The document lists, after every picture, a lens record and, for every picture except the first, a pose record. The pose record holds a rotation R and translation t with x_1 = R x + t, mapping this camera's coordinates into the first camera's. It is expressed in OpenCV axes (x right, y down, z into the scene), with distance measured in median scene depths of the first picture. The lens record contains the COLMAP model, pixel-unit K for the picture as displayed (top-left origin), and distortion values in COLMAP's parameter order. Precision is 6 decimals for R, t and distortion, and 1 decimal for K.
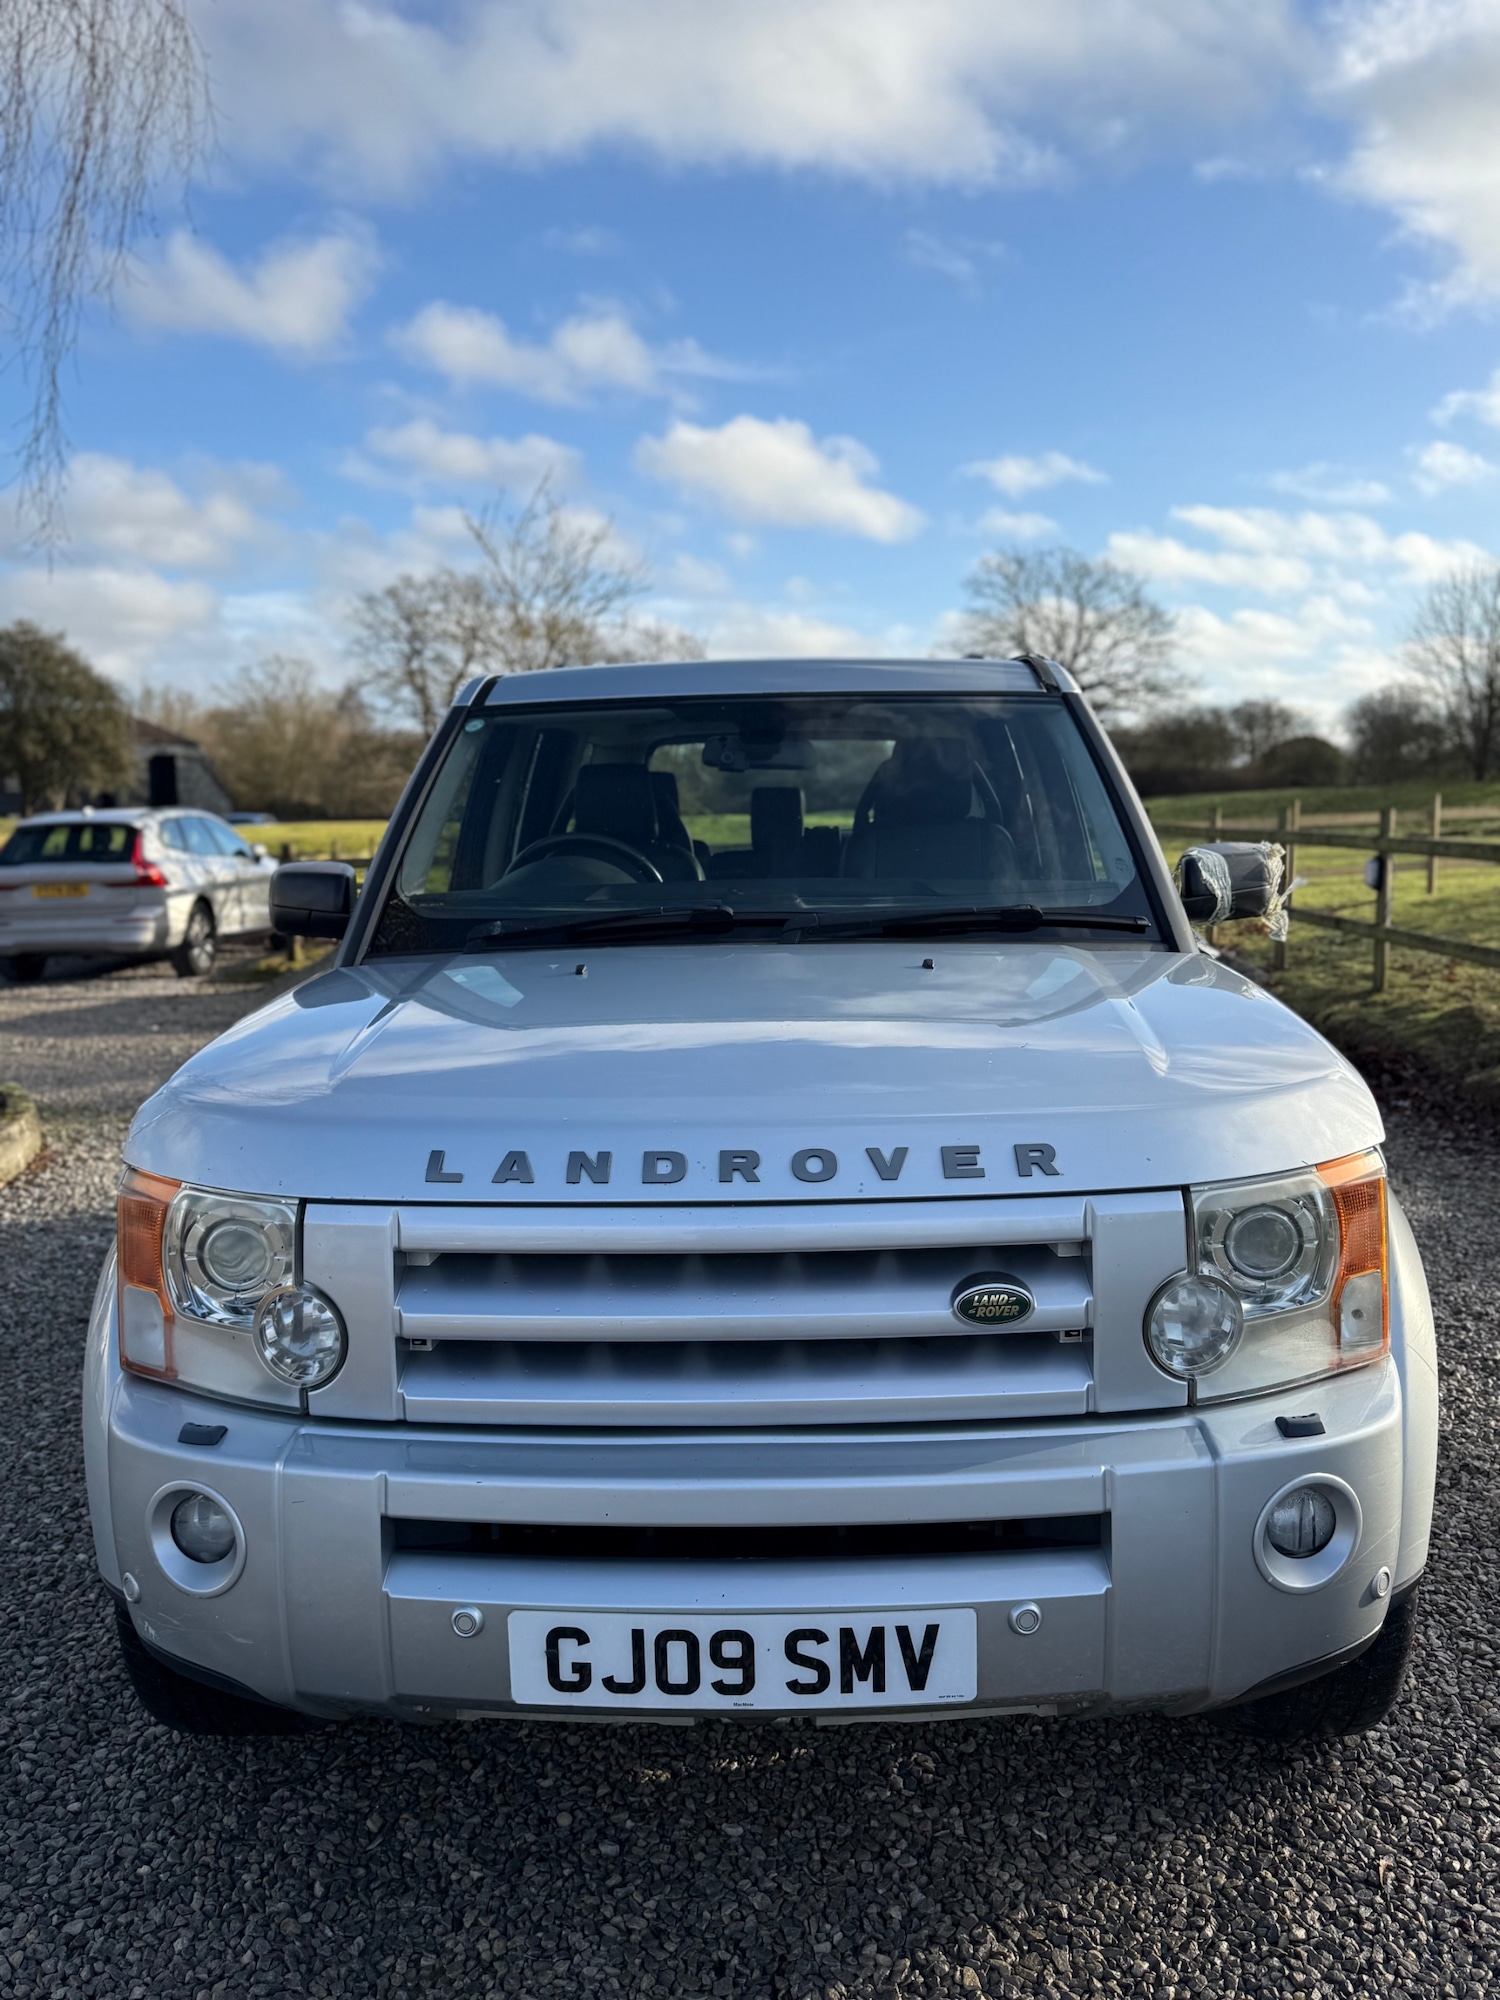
lens RADIAL K [[1634.0, 0, 756.0], [0, 1634.0, 996.4], [0, 0, 1]] dist [0.013491, -0.042760]
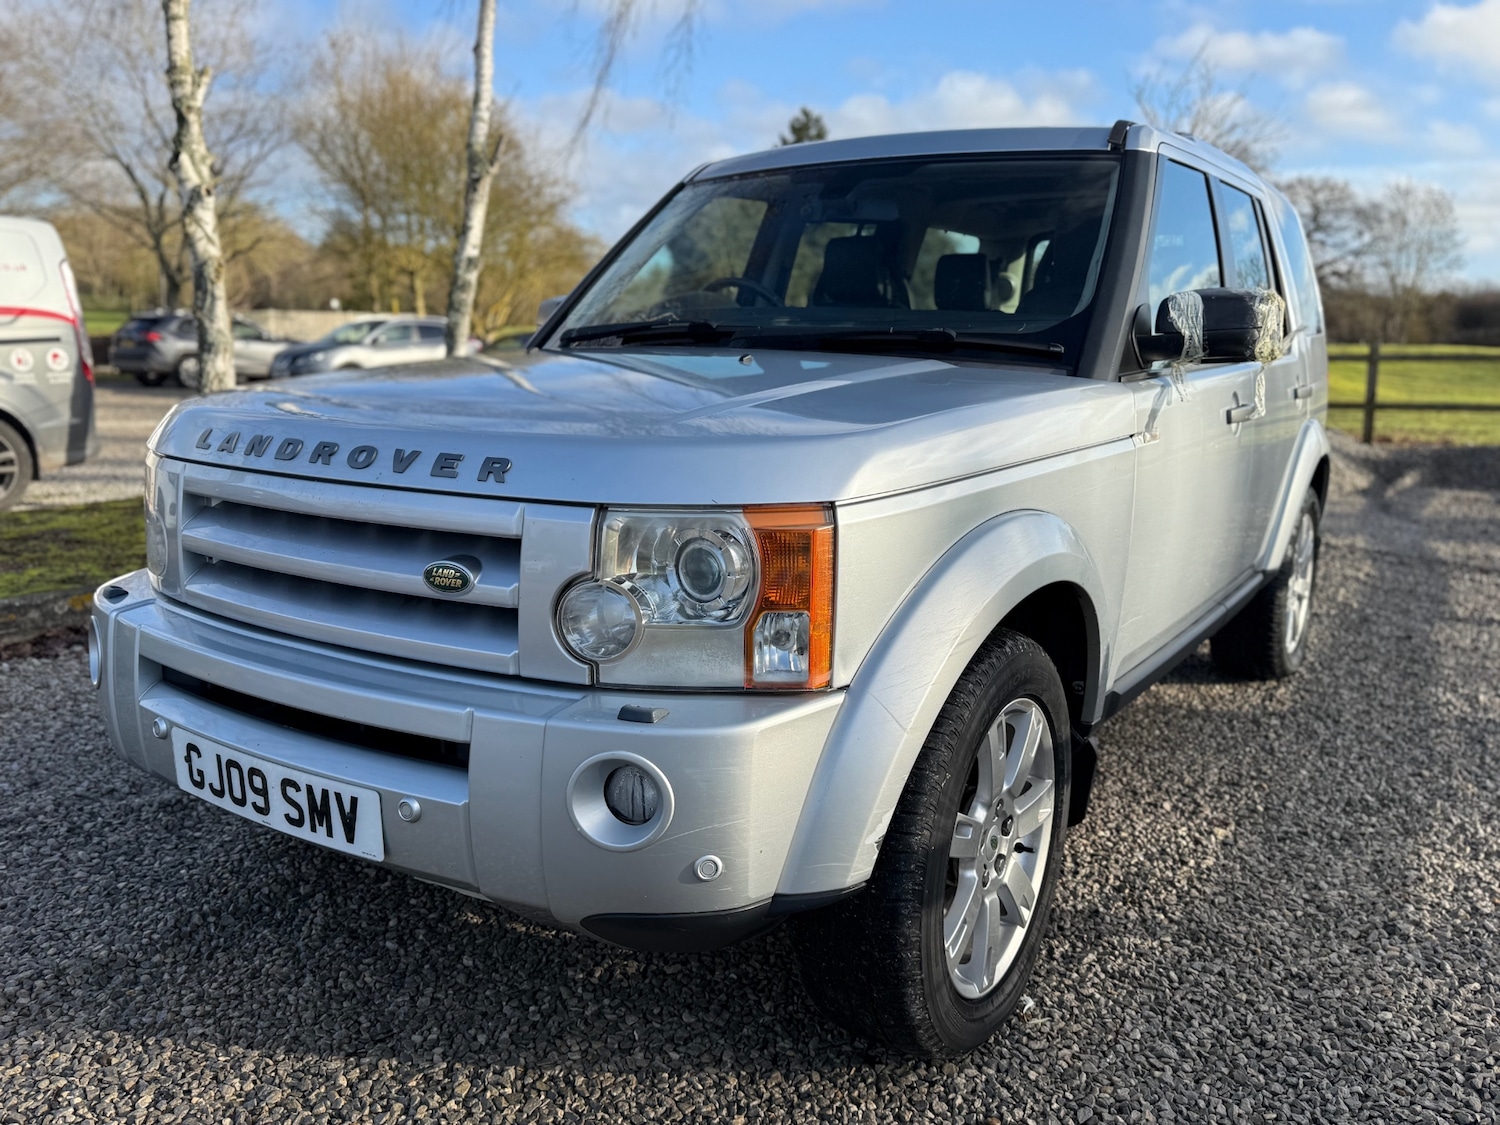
lens RADIAL K [[1194.1, 0, 758.4], [0, 1194.1, 568.2], [0, 0, 1]] dist [0.026086, -0.027471]
pose [[0.847126, 0.131898, -0.514763, 0.829709], [-0.092962, 0.990551, 0.100827, 0.064385], [0.523198, -0.037560, 0.851383, 0.326616]]
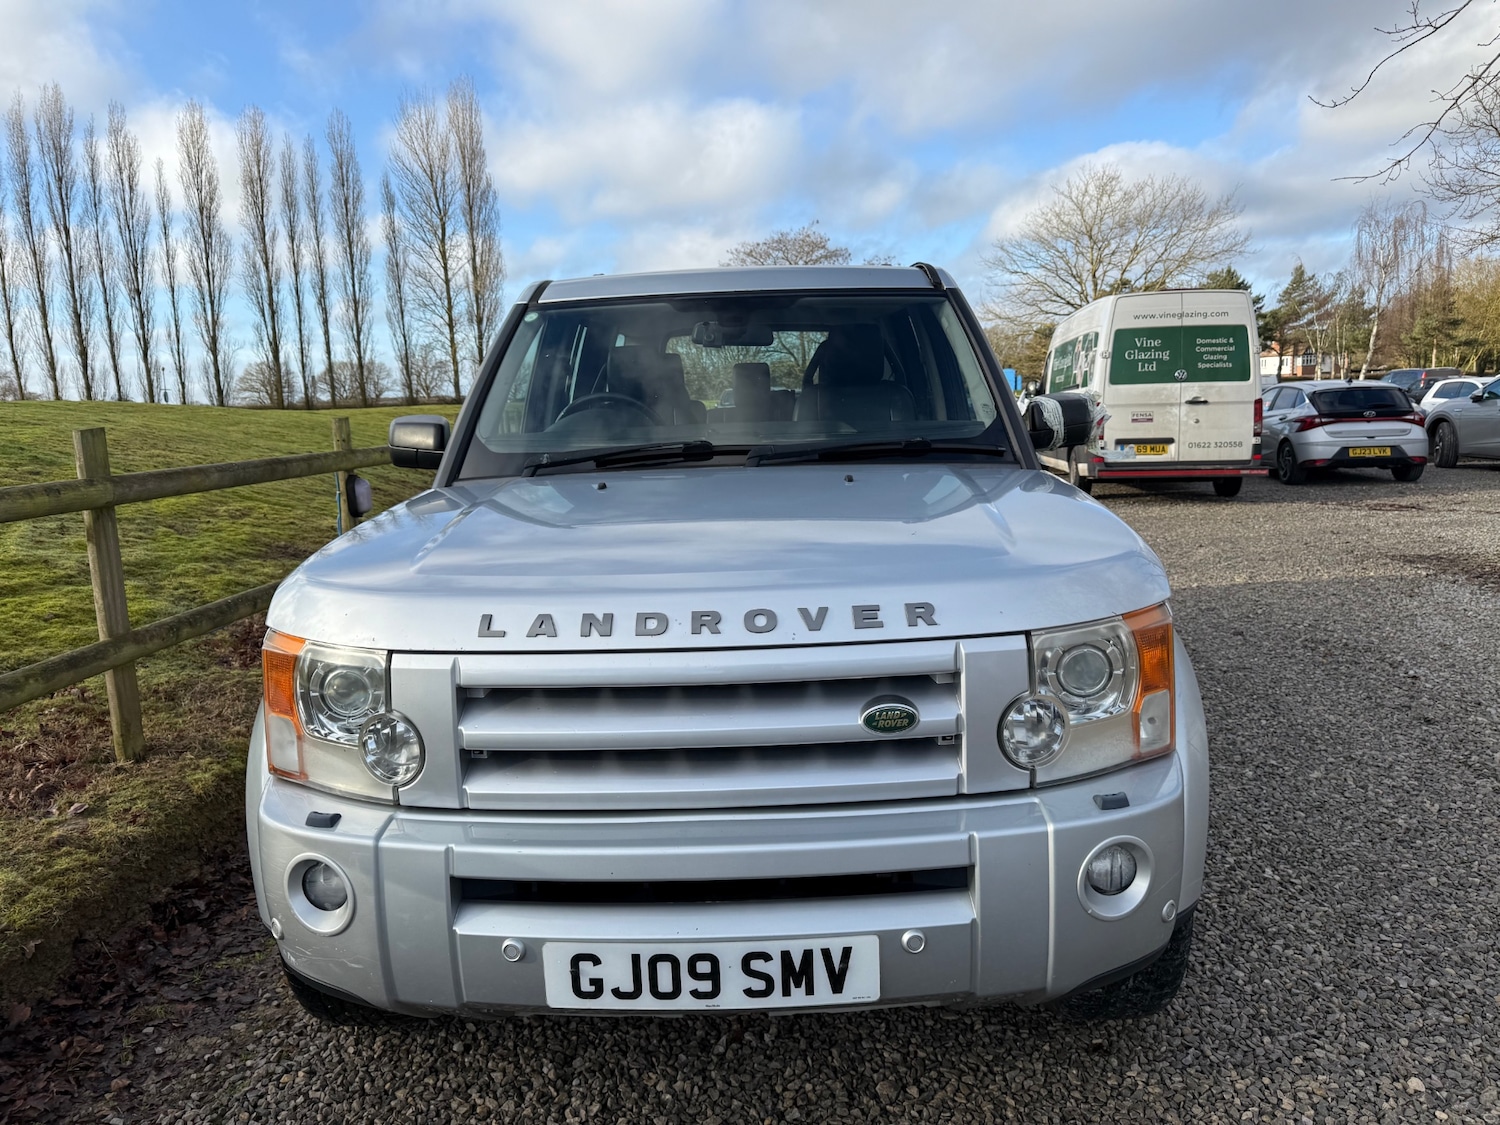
lens RADIAL K [[1066.5, 0, 760.5], [0, 1066.5, 557.2], [0, 0, 1]] dist [0.028660, -0.034901]
pose [[0.999878, -0.015567, -0.000957, 0.038246], [0.015594, 0.998922, 0.043723, 0.009985], [0.000275, -0.043733, 0.999043, 0.097554]]
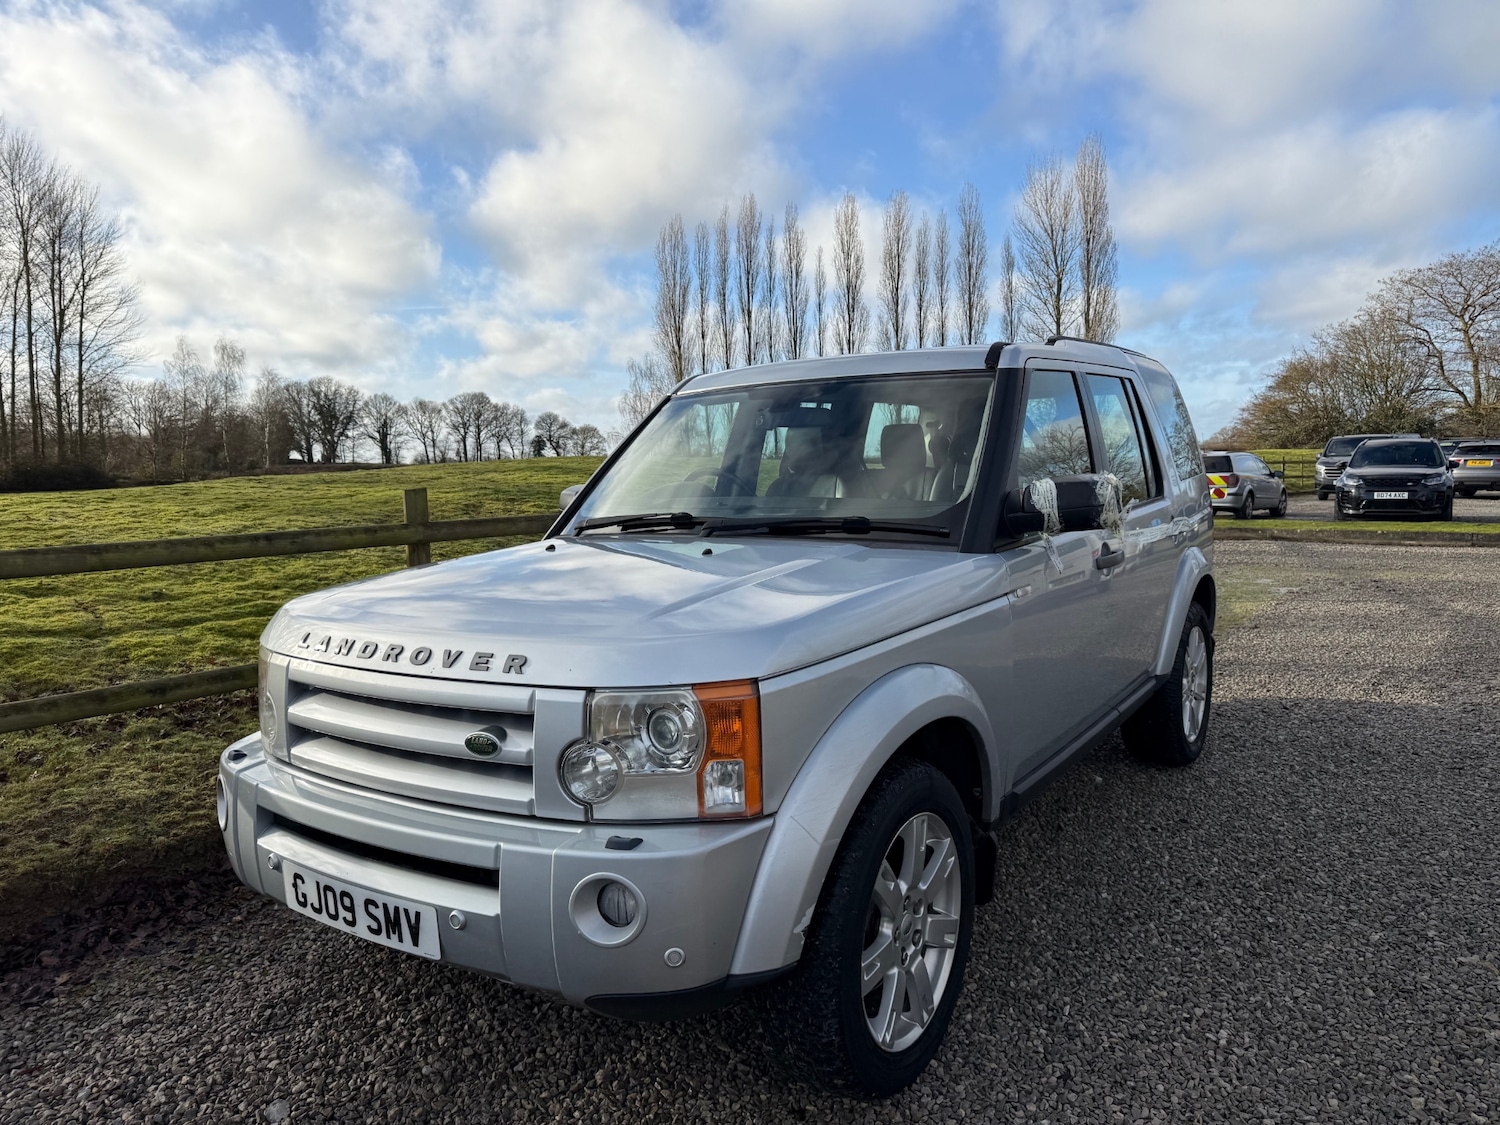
lens RADIAL K [[1066.5, 0, 747.2], [0, 1066.5, 542.5], [0, 0, 1]] dist [0.028660, -0.034901]
pose [[0.838232, 0.031863, -0.544382, 1.000985], [-0.043113, 0.999039, -0.007911, -0.030888], [0.543606, 0.030101, 0.838800, 0.177565]]
